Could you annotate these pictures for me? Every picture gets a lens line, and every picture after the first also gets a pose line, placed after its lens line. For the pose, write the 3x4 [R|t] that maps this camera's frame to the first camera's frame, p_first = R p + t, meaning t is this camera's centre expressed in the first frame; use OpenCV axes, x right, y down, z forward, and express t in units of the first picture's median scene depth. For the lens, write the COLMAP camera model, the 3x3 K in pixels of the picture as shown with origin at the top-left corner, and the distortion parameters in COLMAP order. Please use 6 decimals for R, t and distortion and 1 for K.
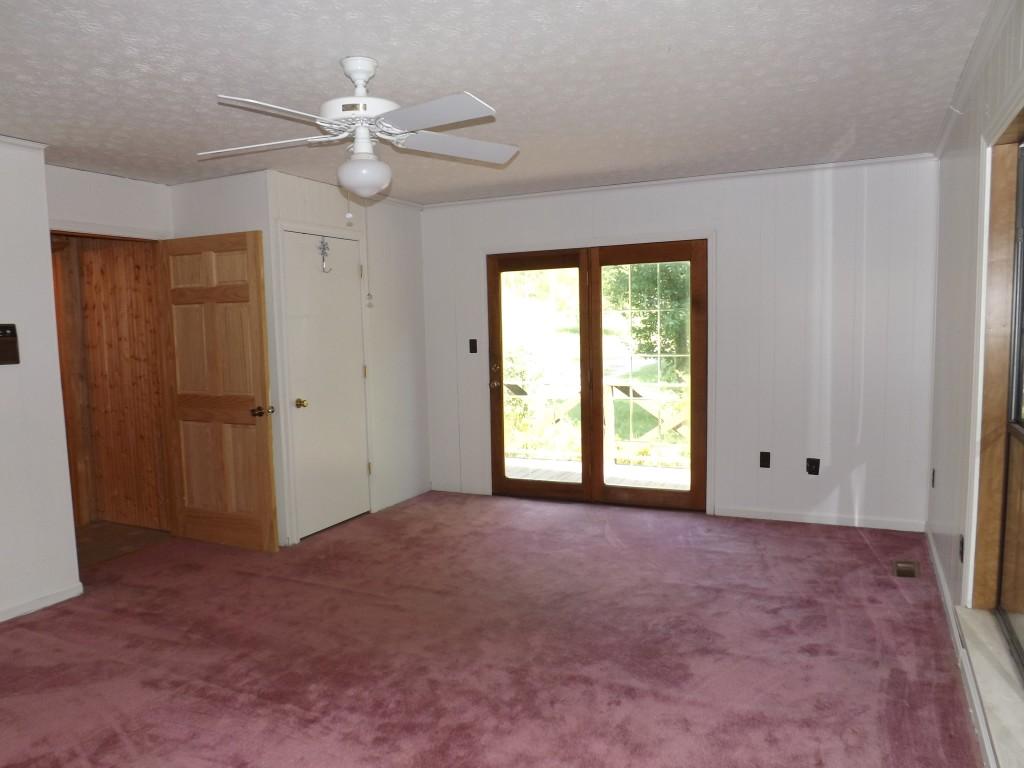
lens RADIAL K [[735.3, 0, 504.8], [0, 735.3, 397.9], [0, 0, 1]] dist [-0.061602, 0.010741]
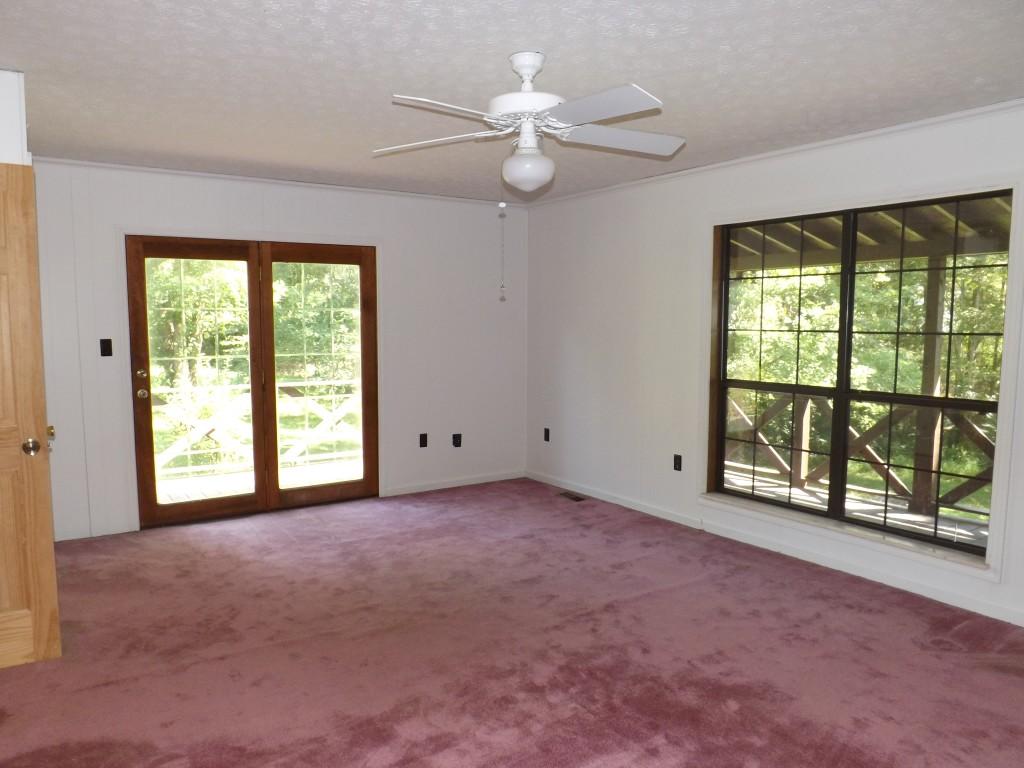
lens RADIAL K [[735.3, 0, 504.8], [0, 735.3, 397.9], [0, 0, 1]] dist [-0.061602, 0.010741]
pose [[0.505399, -0.065024, 0.860432, -0.562920], [0.072181, 0.996848, 0.032935, -0.012560], [-0.859861, 0.045461, 0.508499, 0.268074]]
